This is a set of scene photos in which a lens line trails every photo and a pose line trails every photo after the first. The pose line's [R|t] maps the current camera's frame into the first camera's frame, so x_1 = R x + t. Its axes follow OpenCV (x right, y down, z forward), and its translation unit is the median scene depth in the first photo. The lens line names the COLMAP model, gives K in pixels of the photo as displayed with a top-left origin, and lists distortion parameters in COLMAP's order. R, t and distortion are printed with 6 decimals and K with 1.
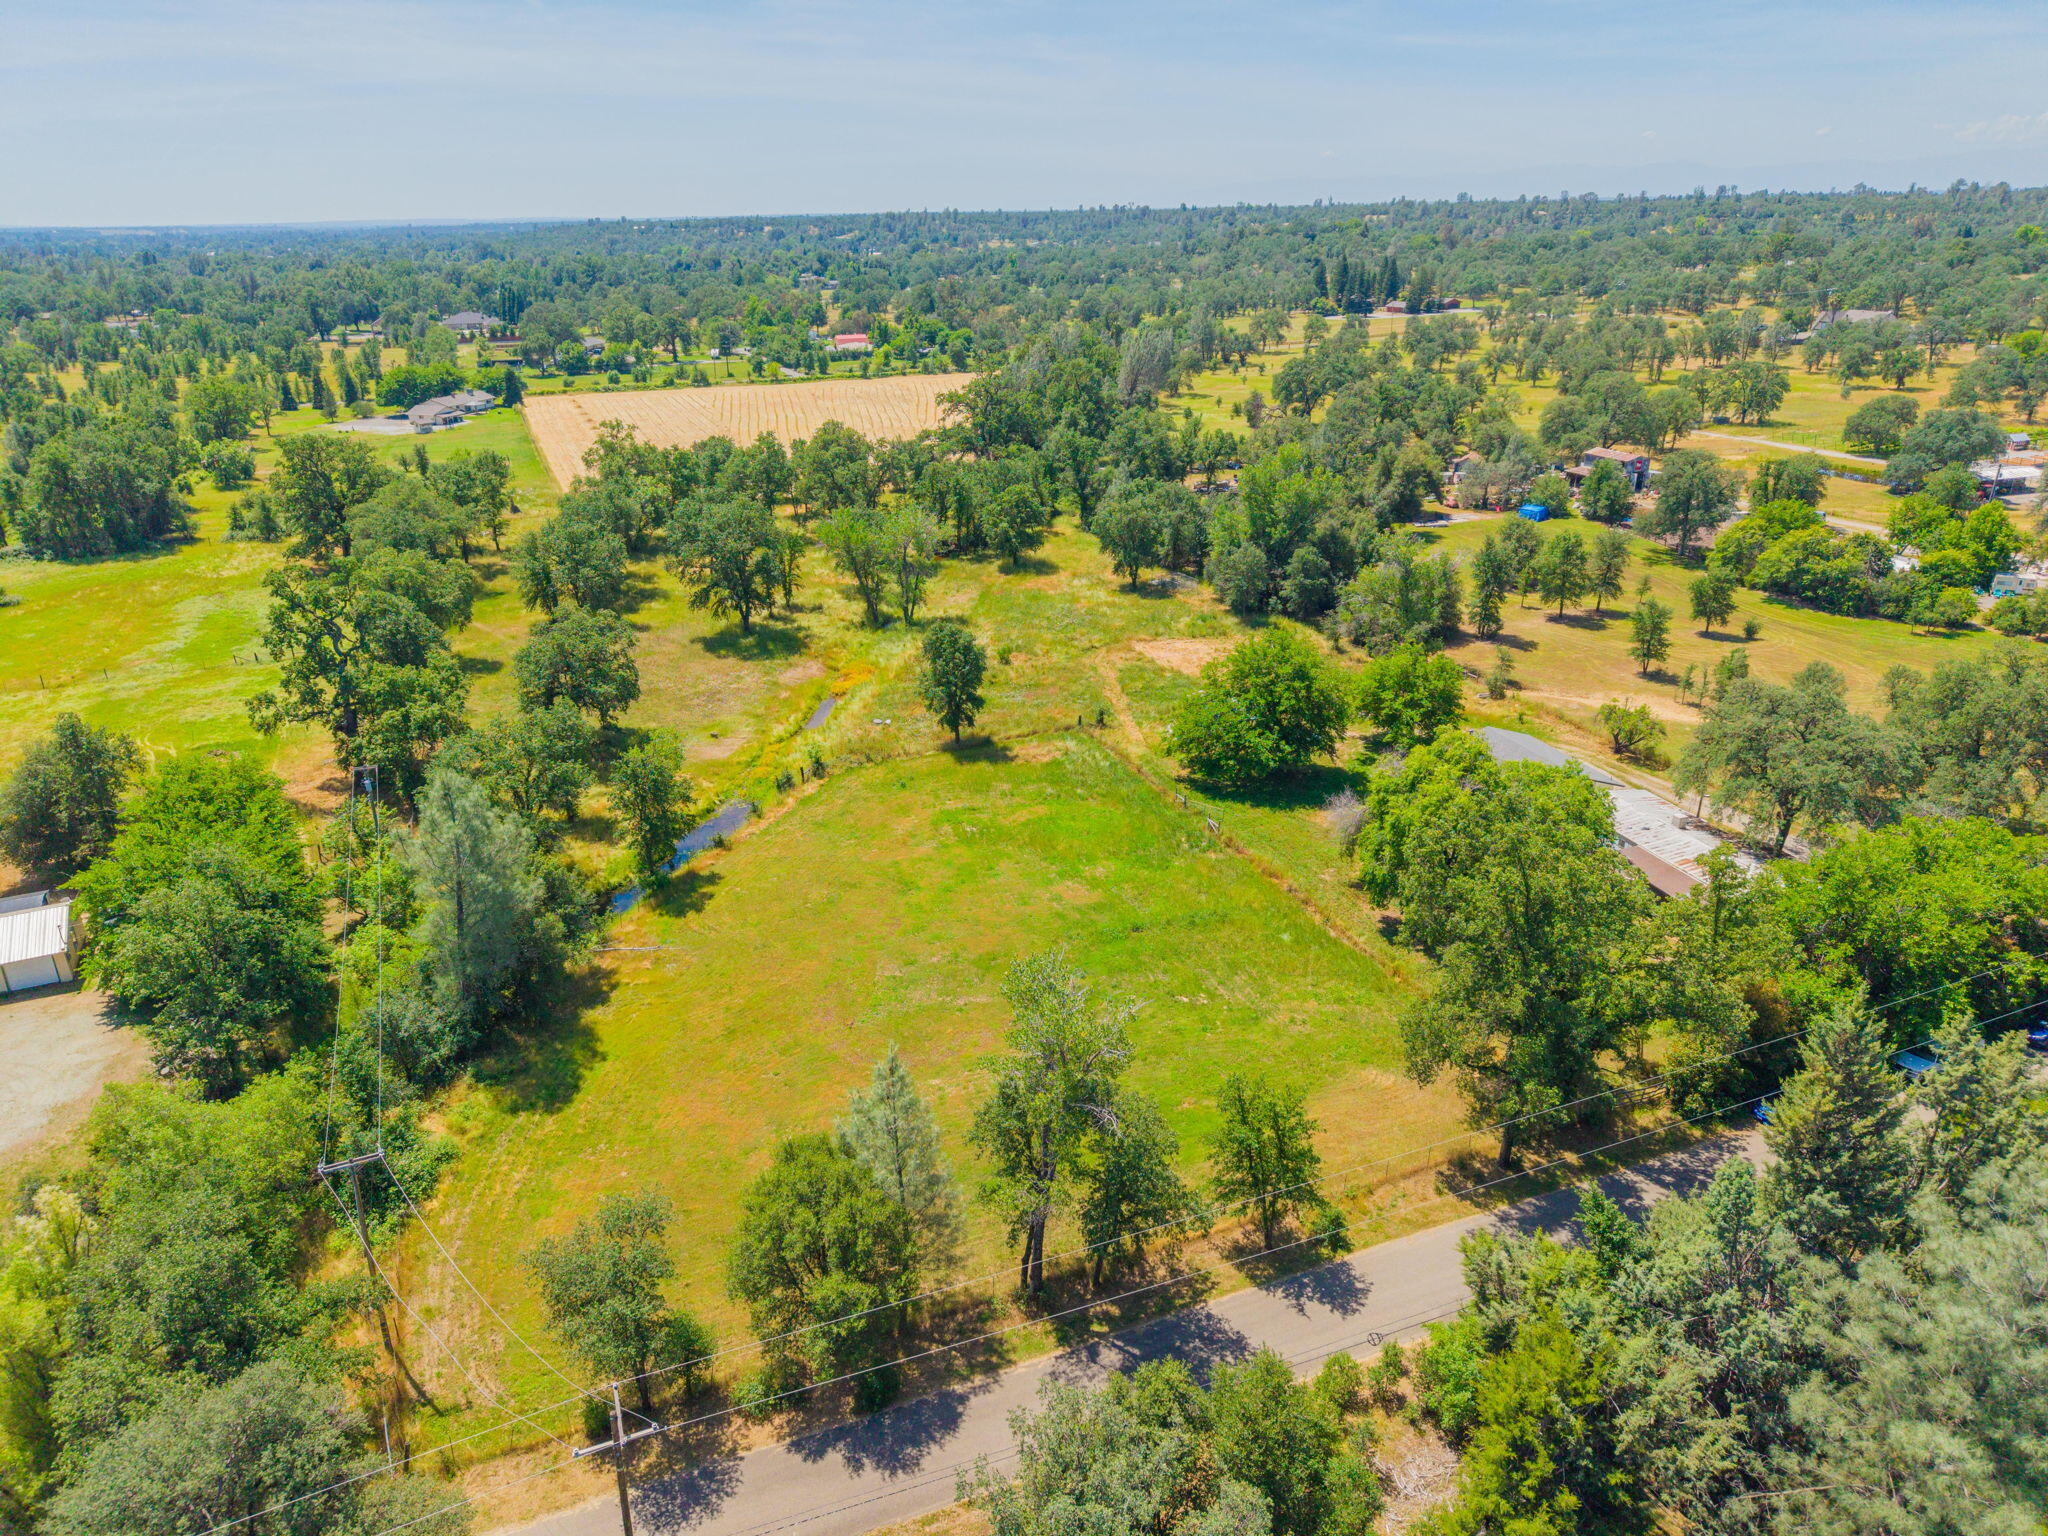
lens RADIAL K [[1371.4, 0, 1019.5], [0, 1371.4, 763.4], [0, 0, 1]] dist [0.011765, -0.008087]
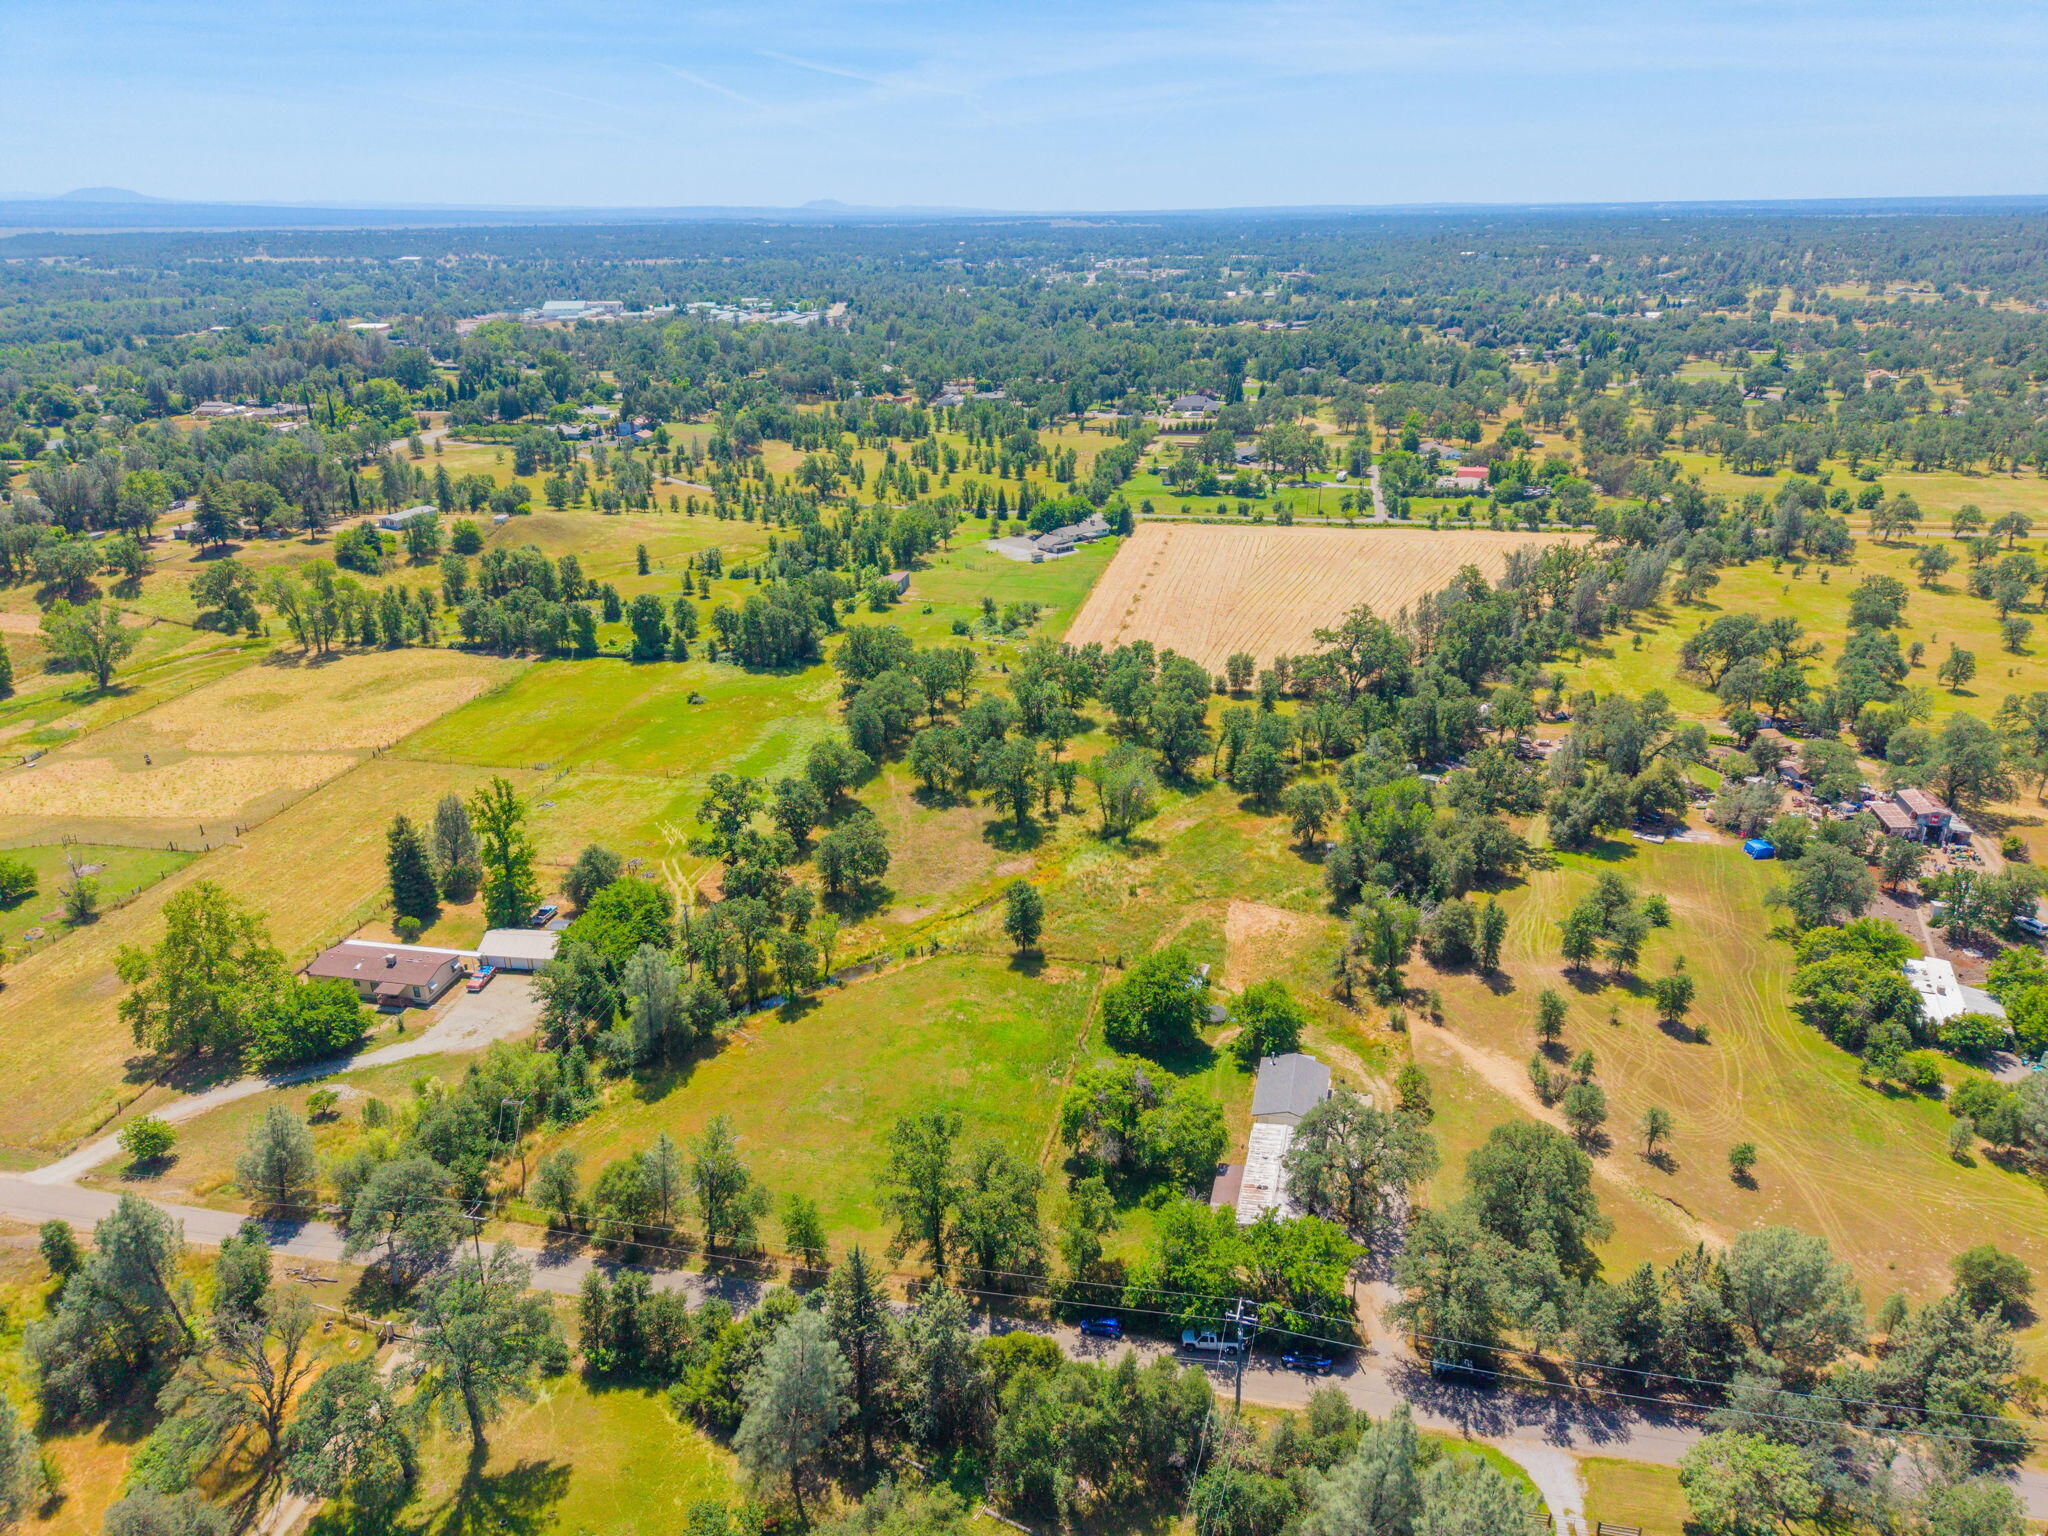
lens RADIAL K [[1371.4, 0, 1019.5], [0, 1371.4, 763.4], [0, 0, 1]] dist [0.011765, -0.008087]
pose [[0.831535, 0.211294, -0.513717, 0.451458], [-0.204432, 0.976327, 0.070662, -0.215246], [0.516486, 0.046262, 0.855045, -0.242584]]
